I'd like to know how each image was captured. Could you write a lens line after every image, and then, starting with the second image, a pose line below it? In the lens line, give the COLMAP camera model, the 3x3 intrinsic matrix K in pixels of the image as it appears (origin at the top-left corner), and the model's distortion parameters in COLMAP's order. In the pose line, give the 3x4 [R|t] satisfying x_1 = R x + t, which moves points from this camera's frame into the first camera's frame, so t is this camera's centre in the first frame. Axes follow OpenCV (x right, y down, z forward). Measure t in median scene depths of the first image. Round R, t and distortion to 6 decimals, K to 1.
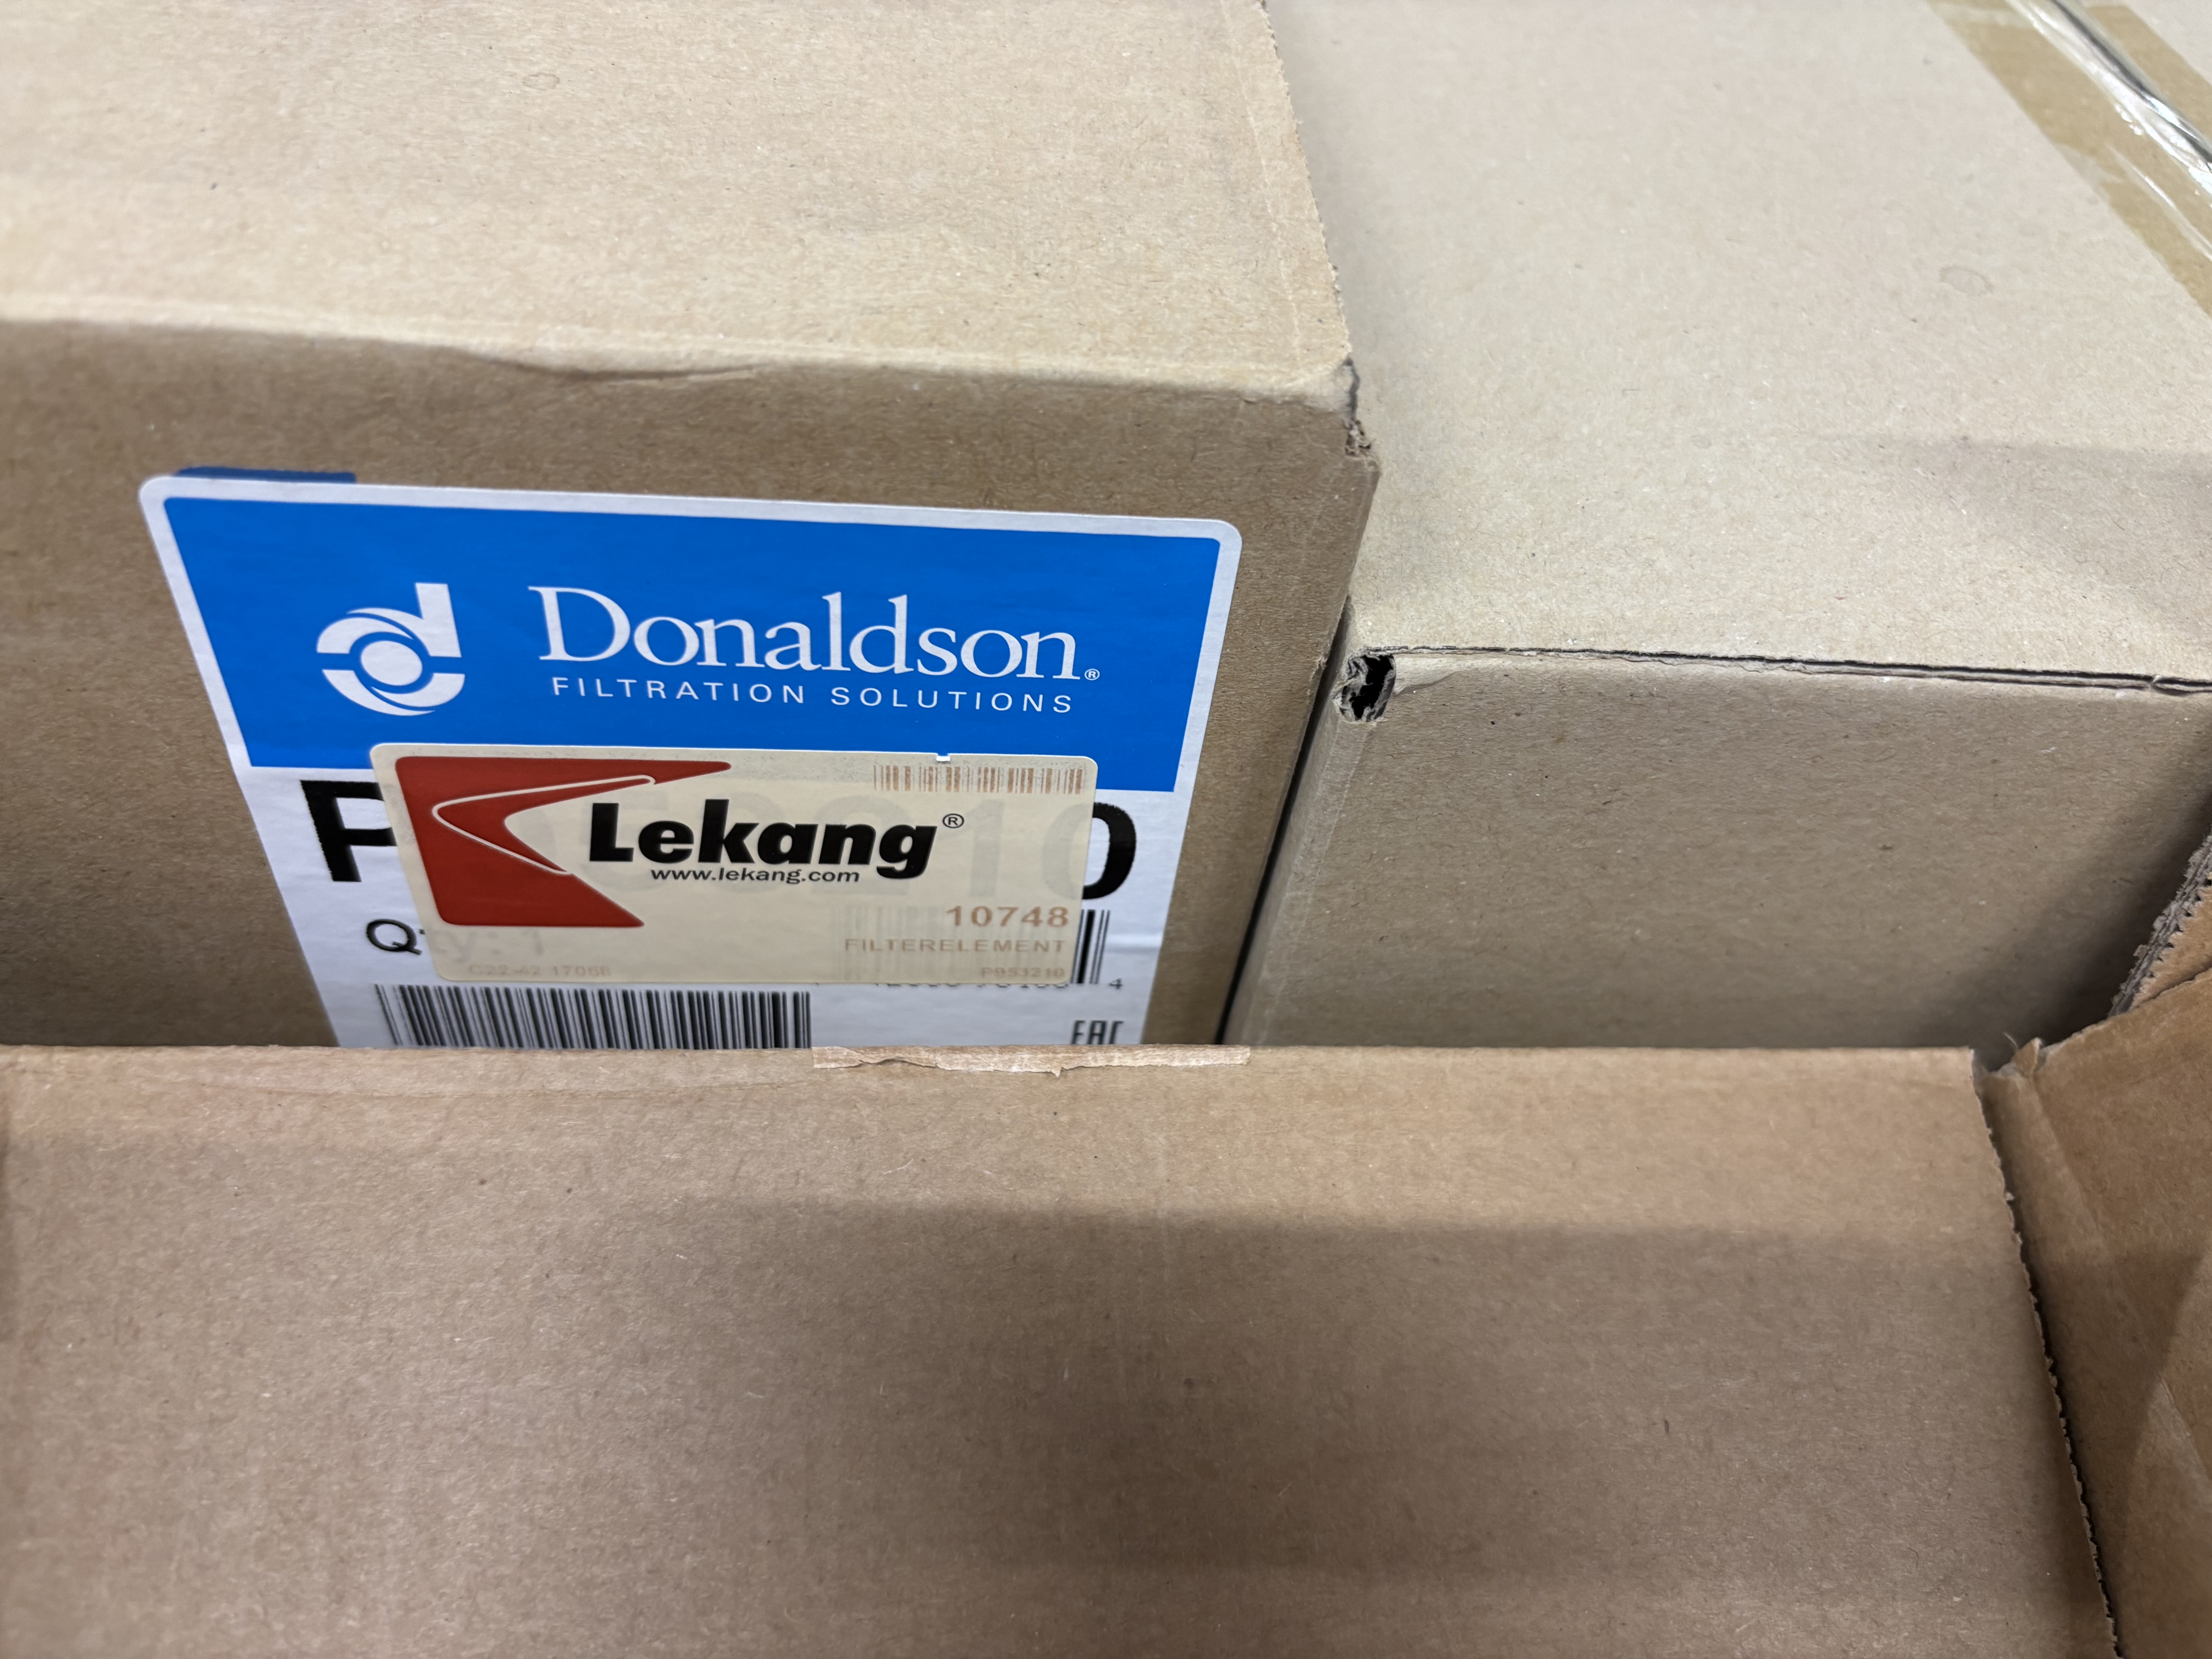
lens RADIAL K [[1713.9, 0, 1106.0], [0, 1713.9, 829.5], [0, 0, 1]] dist [-0.026147, -0.011889]
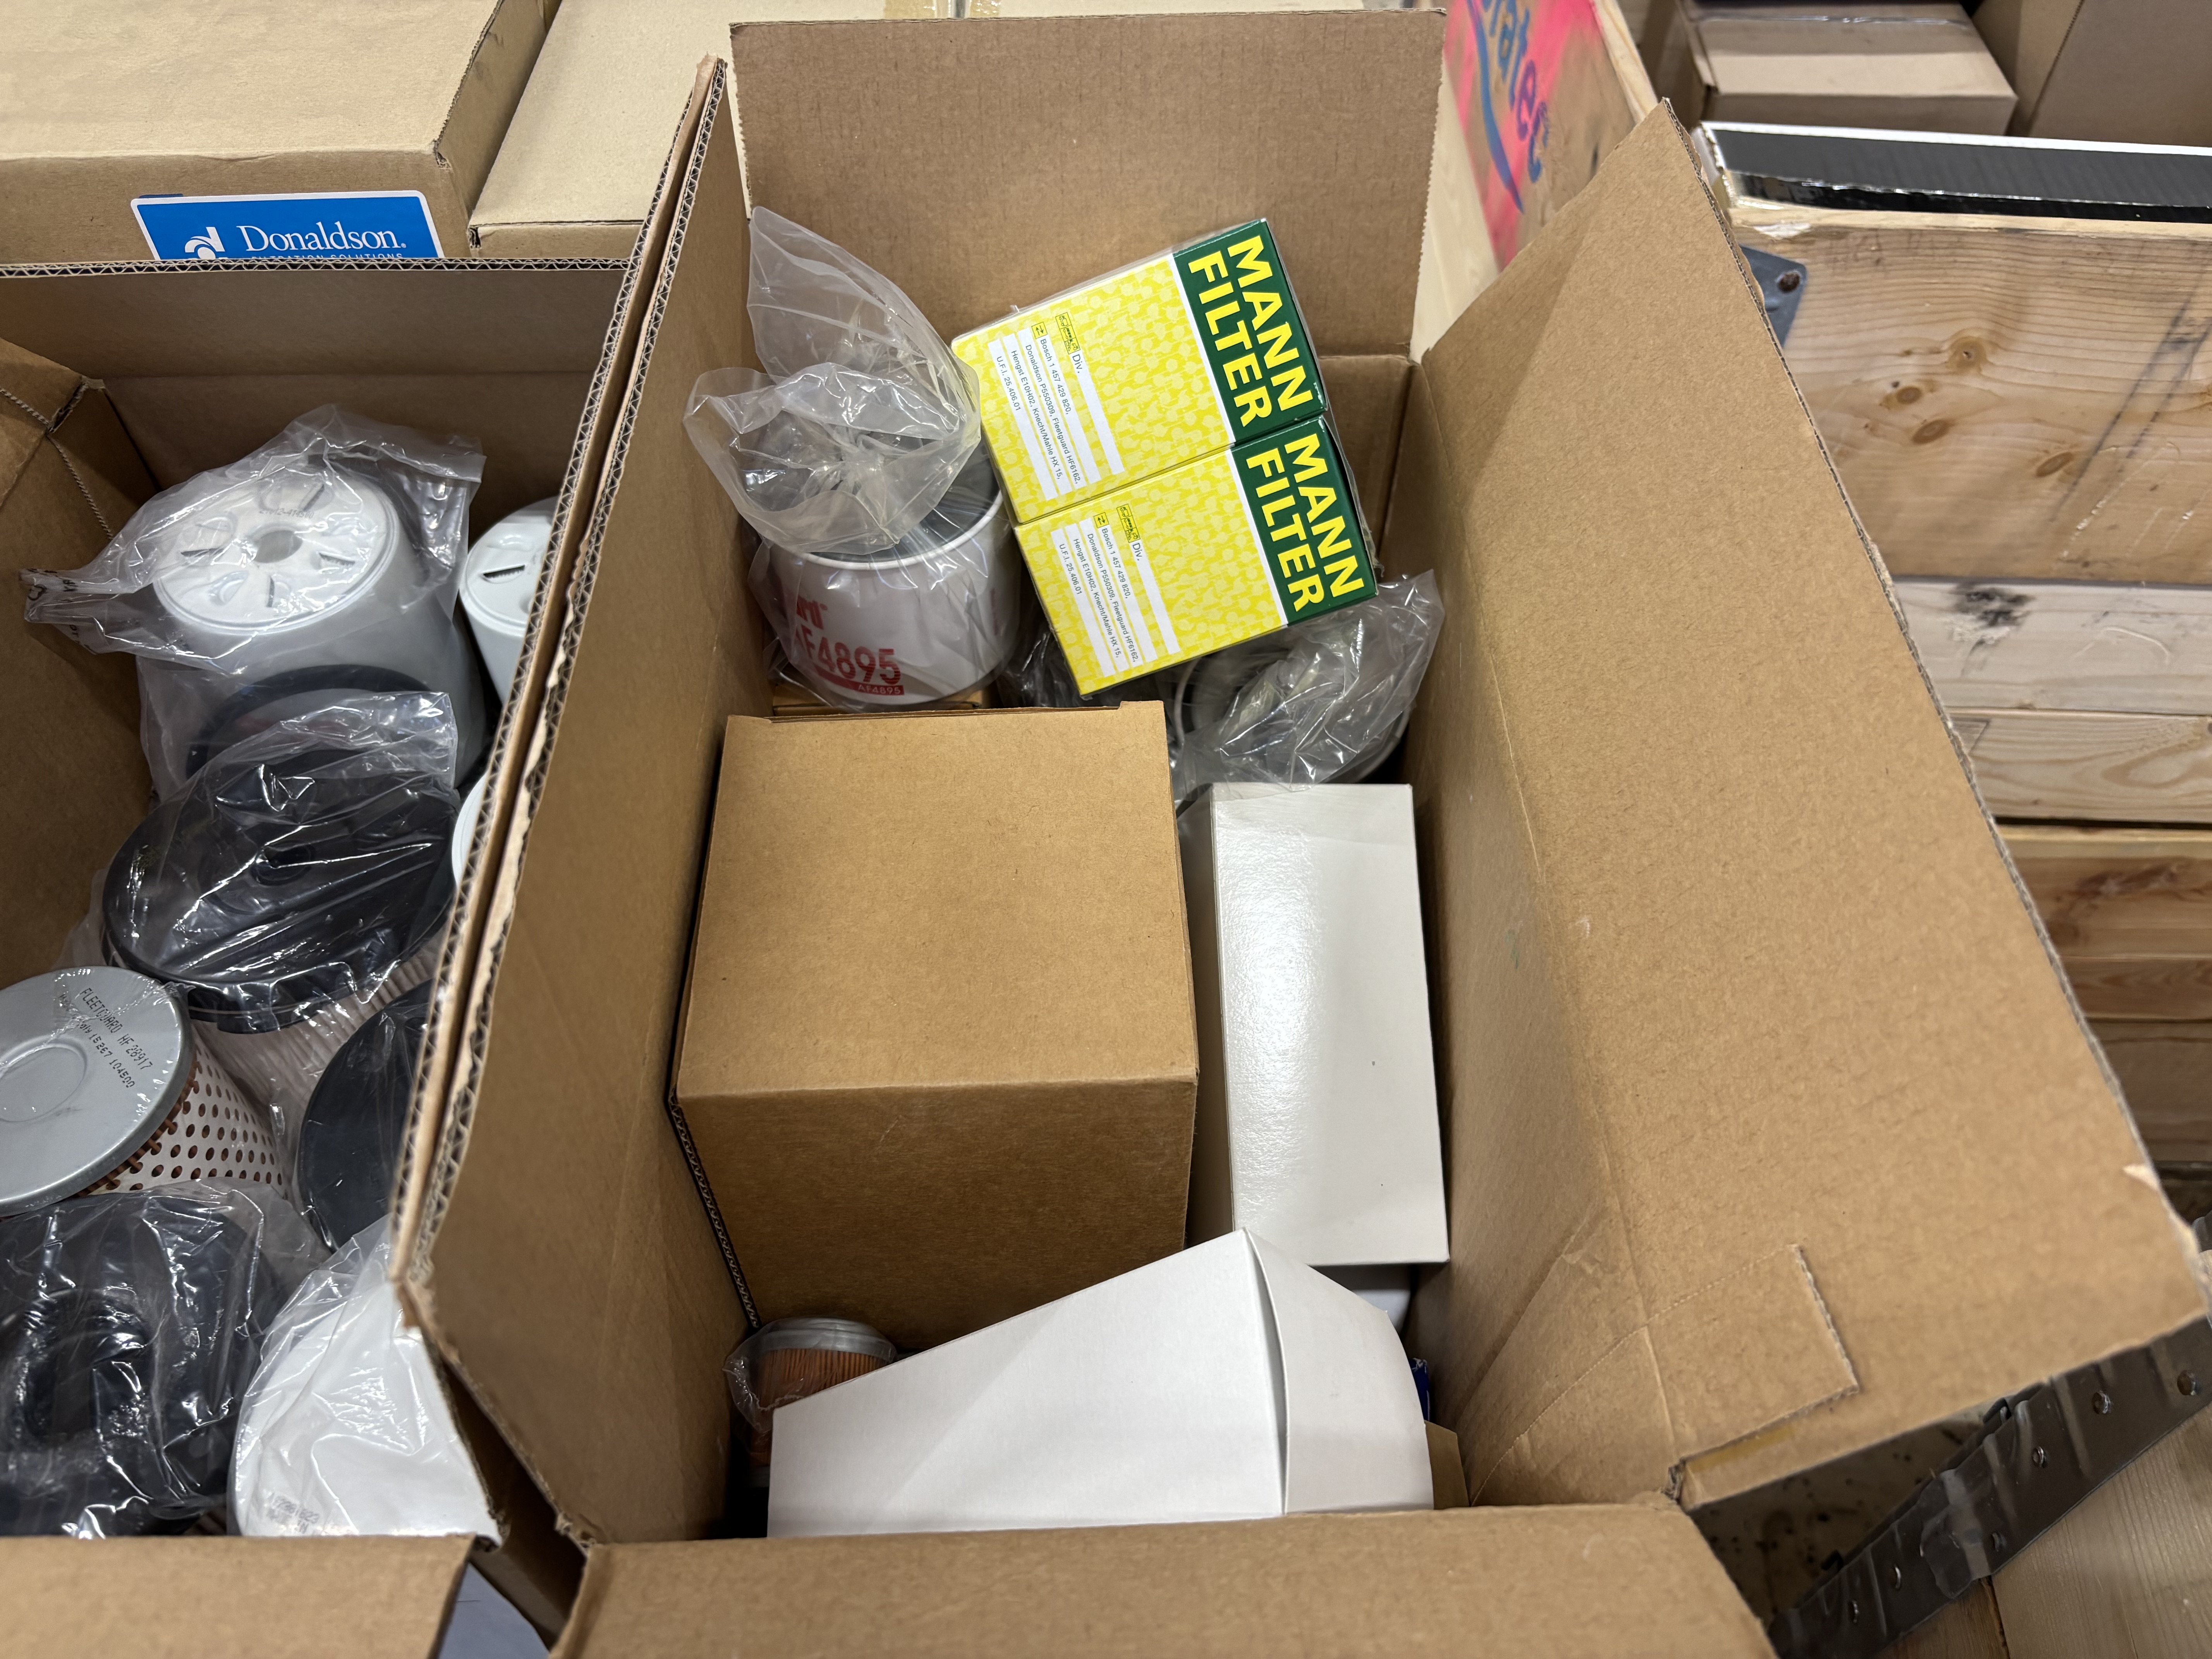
lens RADIAL K [[1677.4, 0, 1063.7], [0, 1677.4, 807.0], [0, 0, 1]] dist [0.073729, -0.112435]
pose [[0.988981, -0.046866, -0.140426, 1.789807], [0.048338, 0.998806, 0.007085, 1.112991], [0.139927, -0.013795, 0.990066, -2.265666]]
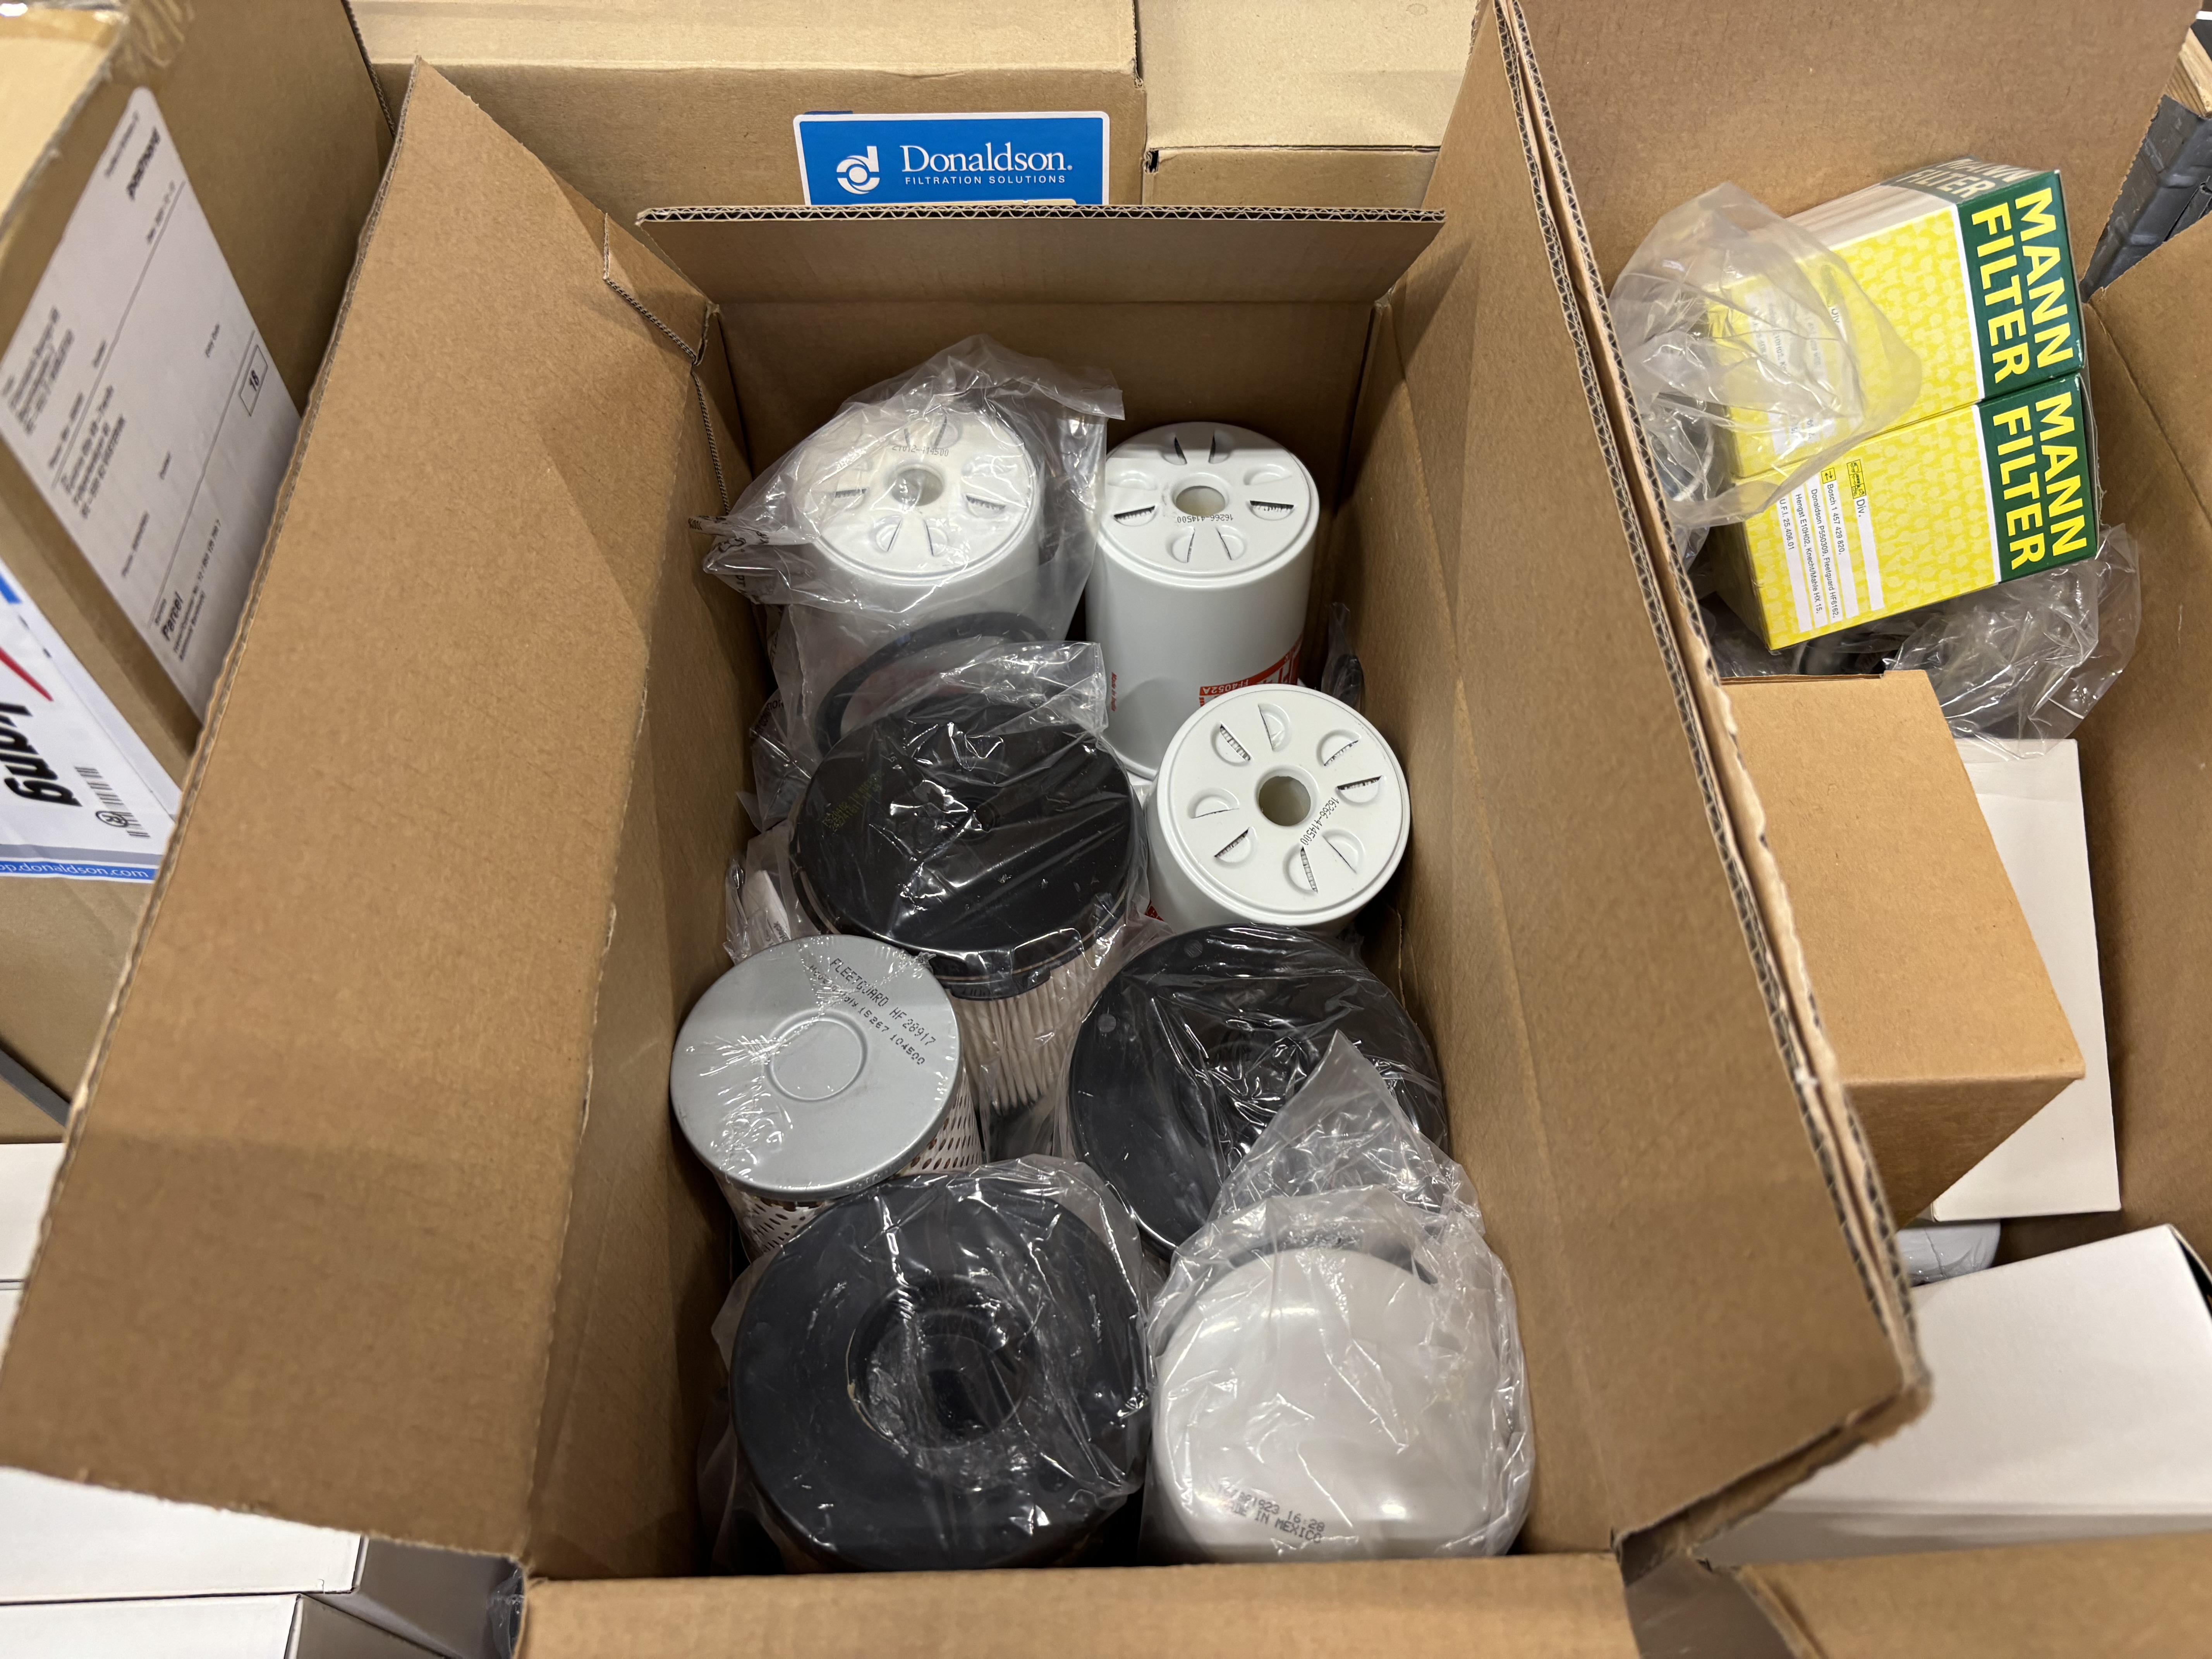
lens RADIAL K [[1721.1, 0, 1106.0], [0, 1721.1, 829.5], [0, 0, 1]] dist [0.014001, -0.019748]
pose [[0.994543, -0.032913, -0.098996, 0.355145], [0.045446, 0.990844, 0.127134, 0.766339], [0.093906, -0.130940, 0.986933, -2.455664]]
